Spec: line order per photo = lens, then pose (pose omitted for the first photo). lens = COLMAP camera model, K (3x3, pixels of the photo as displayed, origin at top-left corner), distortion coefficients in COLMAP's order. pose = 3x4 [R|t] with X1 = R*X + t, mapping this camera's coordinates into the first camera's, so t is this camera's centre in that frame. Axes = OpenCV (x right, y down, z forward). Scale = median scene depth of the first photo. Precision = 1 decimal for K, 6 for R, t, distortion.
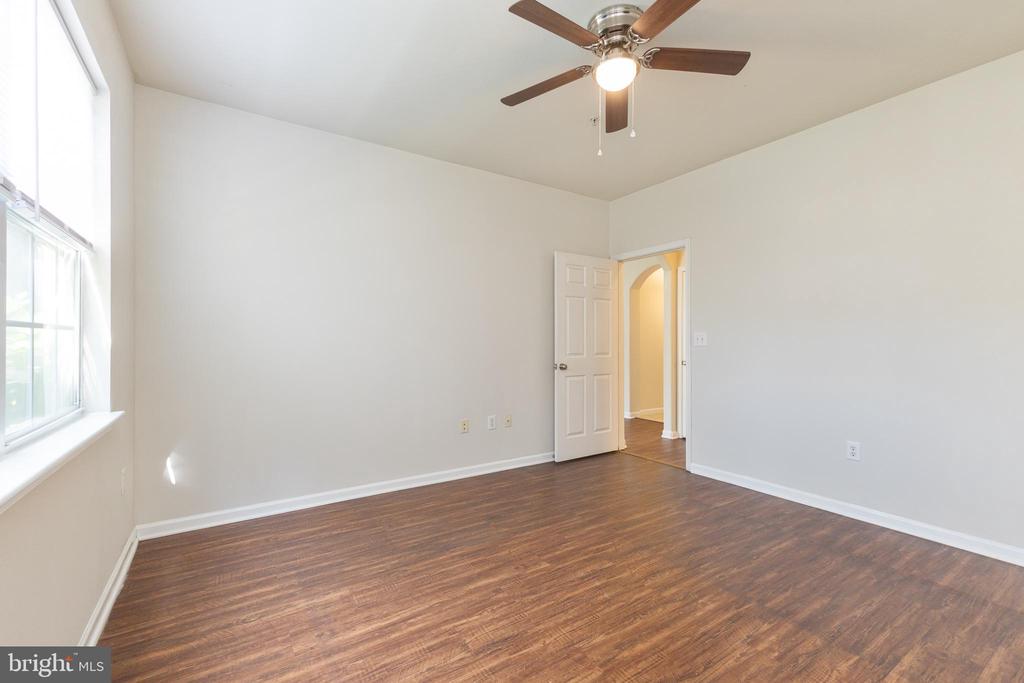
lens RADIAL K [[448.3, 0, 512.7], [0, 448.3, 344.9], [0, 0, 1]] dist [0.007344, -0.000740]
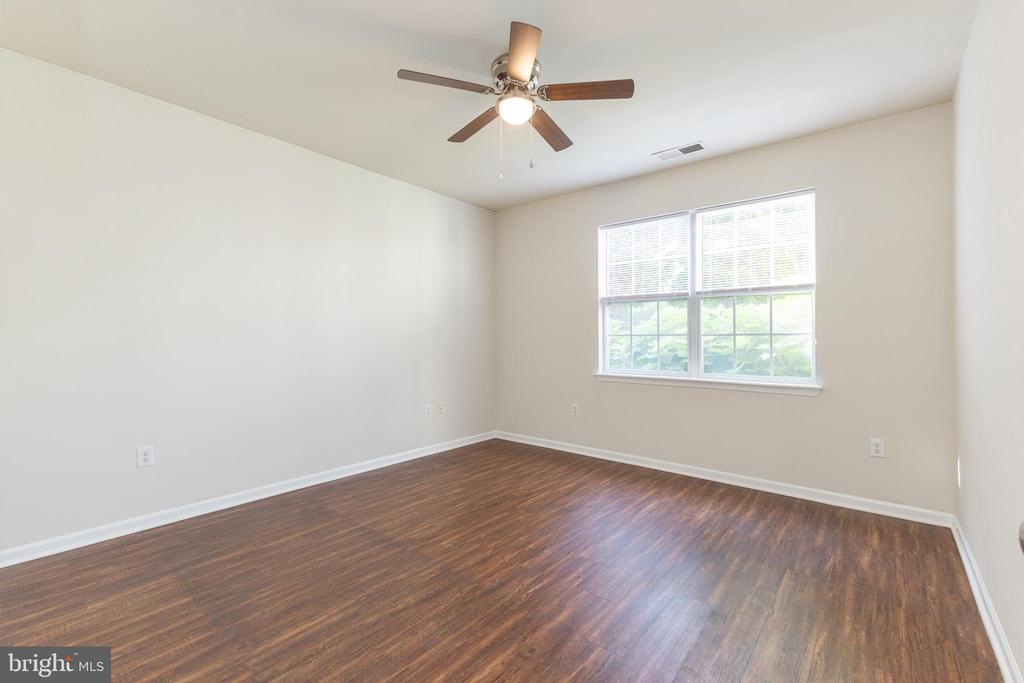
lens RADIAL K [[448.3, 0, 512.7], [0, 448.3, 344.9], [0, 0, 1]] dist [0.007344, -0.000740]
pose [[-0.957126, 0.004386, -0.289638, 0.575636], [-0.000422, 0.999863, 0.016536, -0.017999], [0.289671, 0.015950, -0.956993, 2.111147]]
